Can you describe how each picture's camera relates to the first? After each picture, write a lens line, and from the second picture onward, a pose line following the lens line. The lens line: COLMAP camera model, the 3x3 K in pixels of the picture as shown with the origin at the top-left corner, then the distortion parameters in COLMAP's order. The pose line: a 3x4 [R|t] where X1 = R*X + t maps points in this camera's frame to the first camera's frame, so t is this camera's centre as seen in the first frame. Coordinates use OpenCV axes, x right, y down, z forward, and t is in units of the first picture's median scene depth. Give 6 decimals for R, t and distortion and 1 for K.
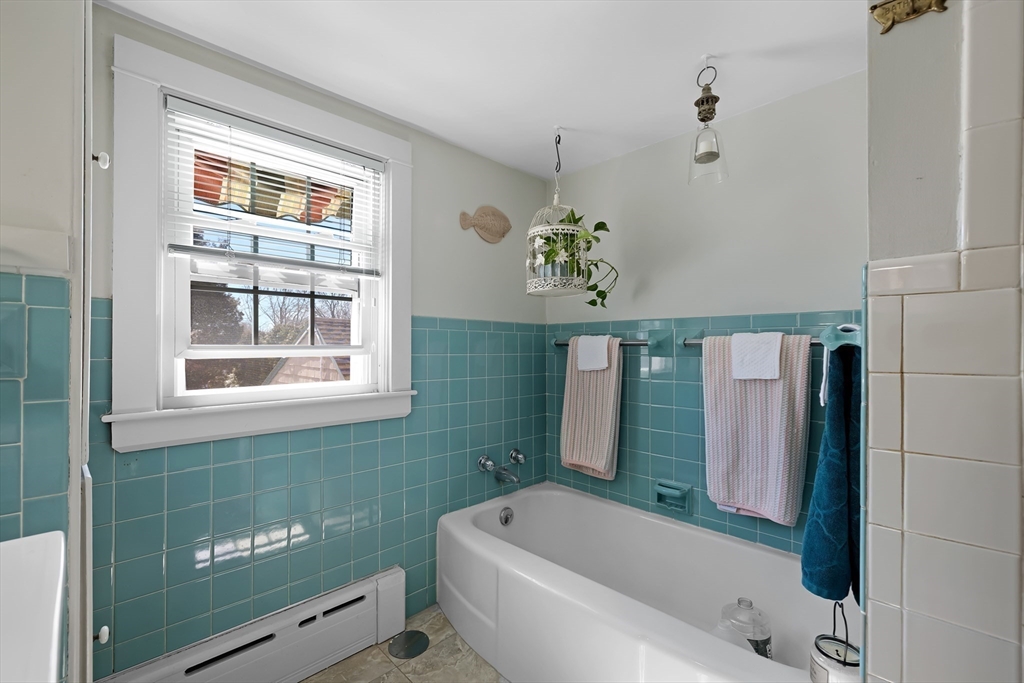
lens RADIAL K [[442.5, 0, 513.0], [0, 442.5, 347.9], [0, 0, 1]] dist [0.000816, -0.000034]
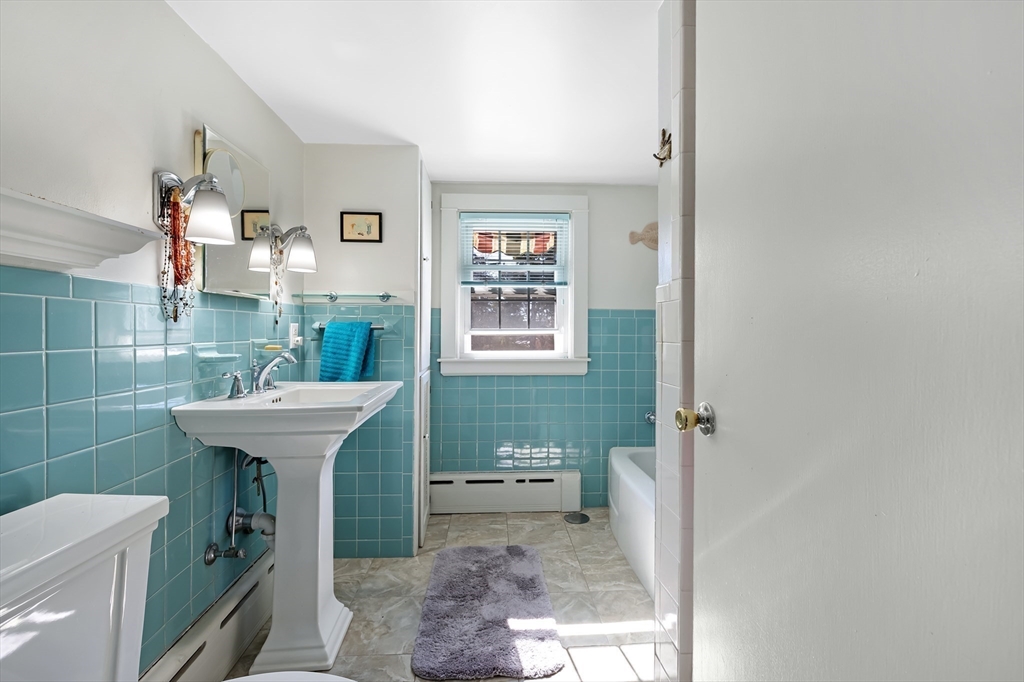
lens RADIAL K [[442.5, 0, 512.6], [0, 442.5, 333.9], [0, 0, 1]] dist [0.000816, -0.000034]
pose [[0.749713, 0.007814, -0.661717, 0.611327], [-0.003965, 0.999965, 0.007315, 0.002710], [0.661751, -0.002860, 0.749718, -0.326855]]
